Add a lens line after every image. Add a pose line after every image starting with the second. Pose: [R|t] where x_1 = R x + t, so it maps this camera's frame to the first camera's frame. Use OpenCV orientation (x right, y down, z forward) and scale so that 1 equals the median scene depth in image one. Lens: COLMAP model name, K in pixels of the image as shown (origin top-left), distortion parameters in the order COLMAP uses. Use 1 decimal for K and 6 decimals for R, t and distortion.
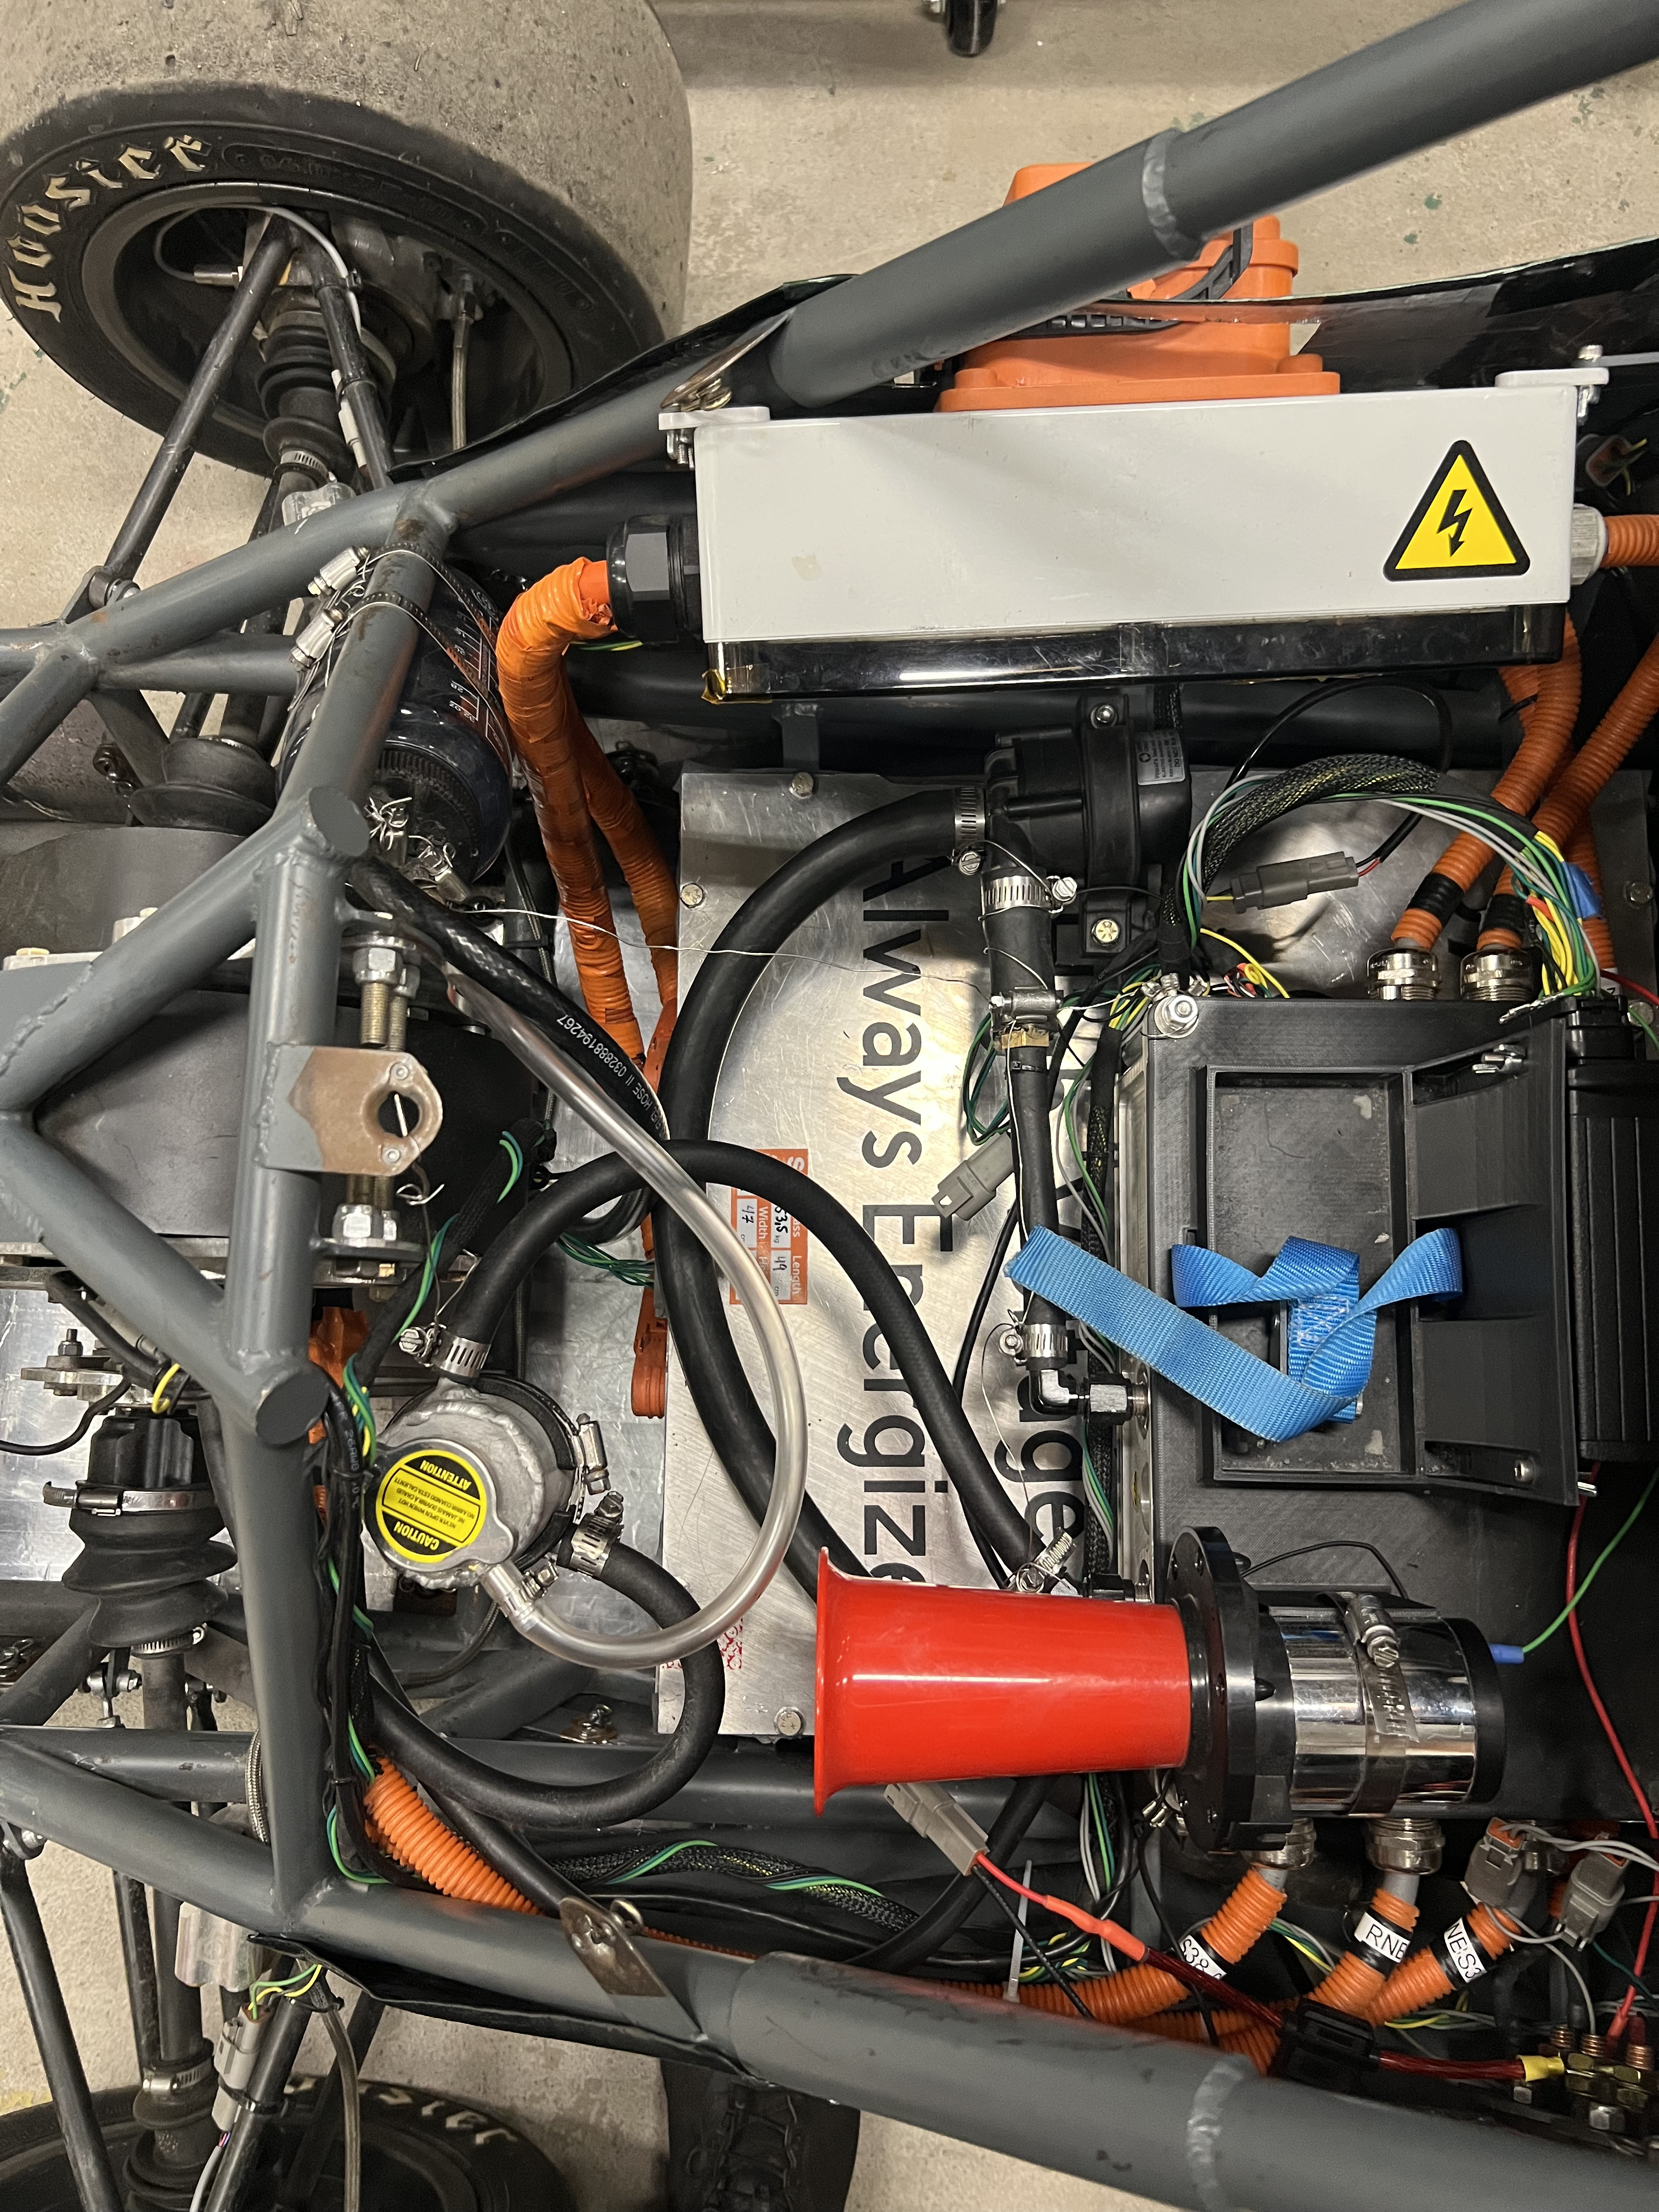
lens RADIAL K [[1770.1, 0, 829.5], [0, 1770.1, 1106.0], [0, 0, 1]] dist [0.079194, -0.117163]
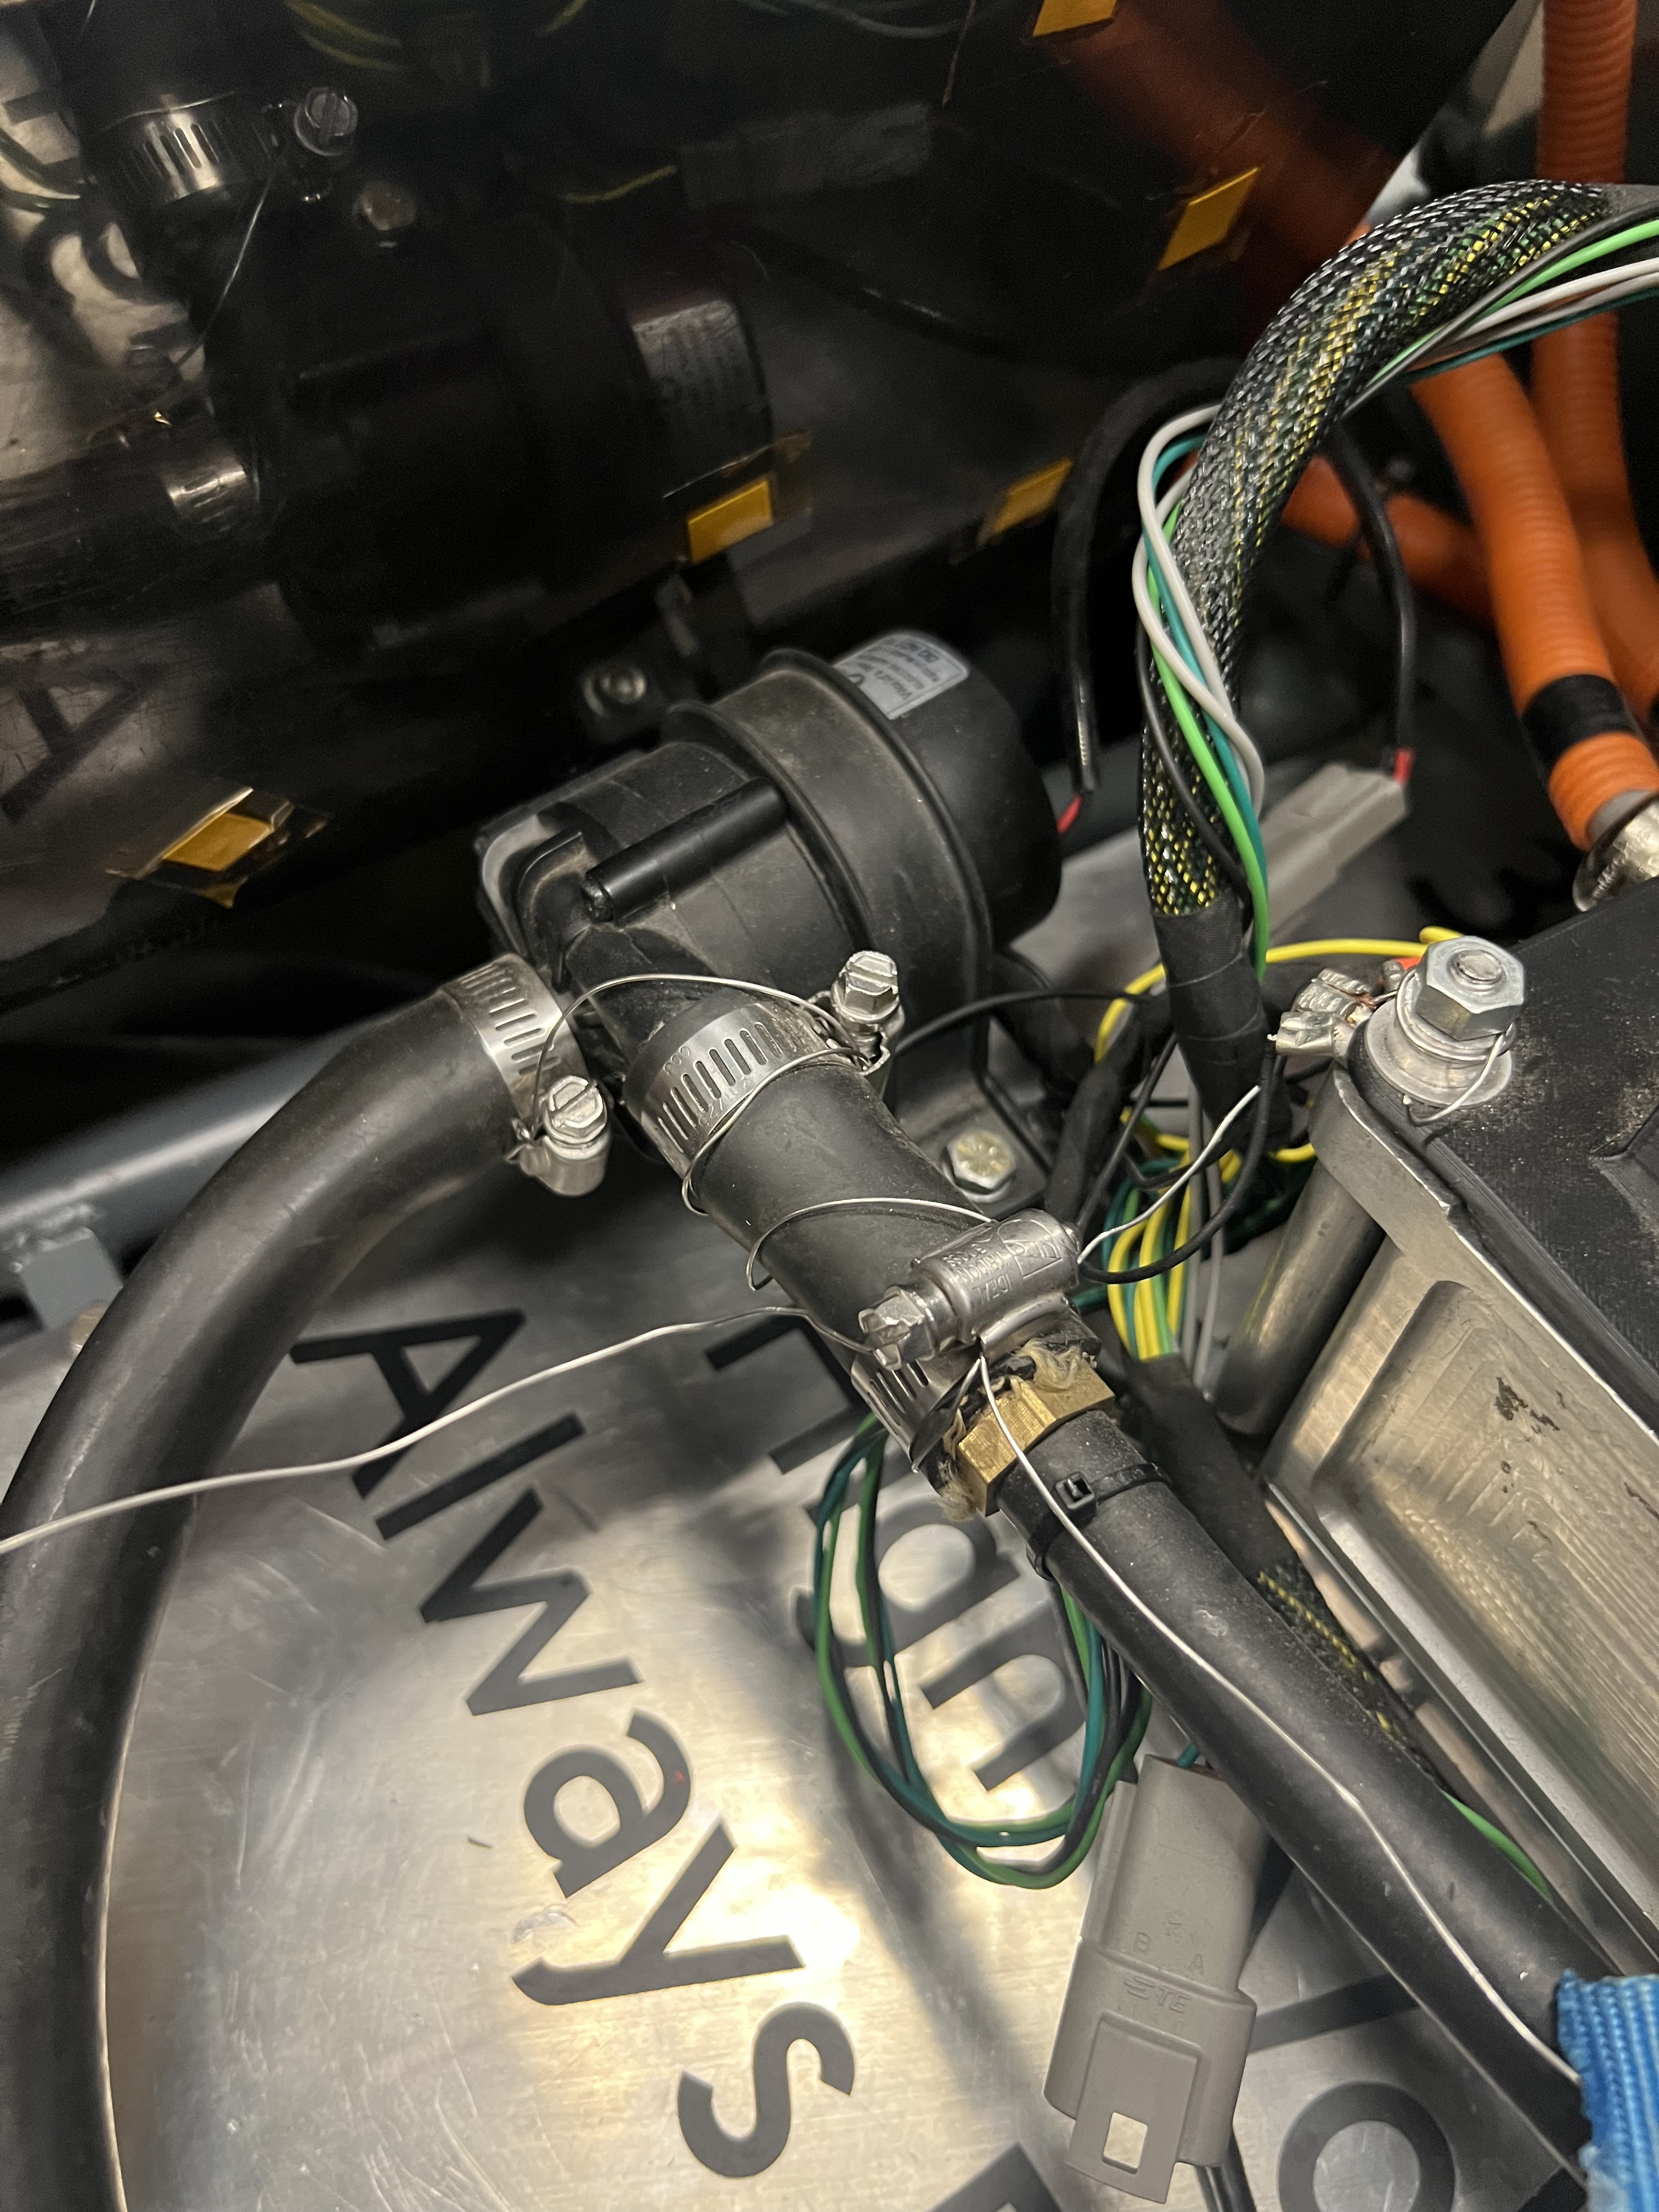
lens RADIAL K [[1770.1, 0, 829.5], [0, 1770.1, 1106.0], [0, 0, 1]] dist [0.079194, -0.117163]
pose [[0.837957, -0.398557, 0.372800, -0.005683], [0.525743, 0.772759, -0.355581, 0.007930], [-0.146365, 0.493959, 0.857078, 0.625510]]
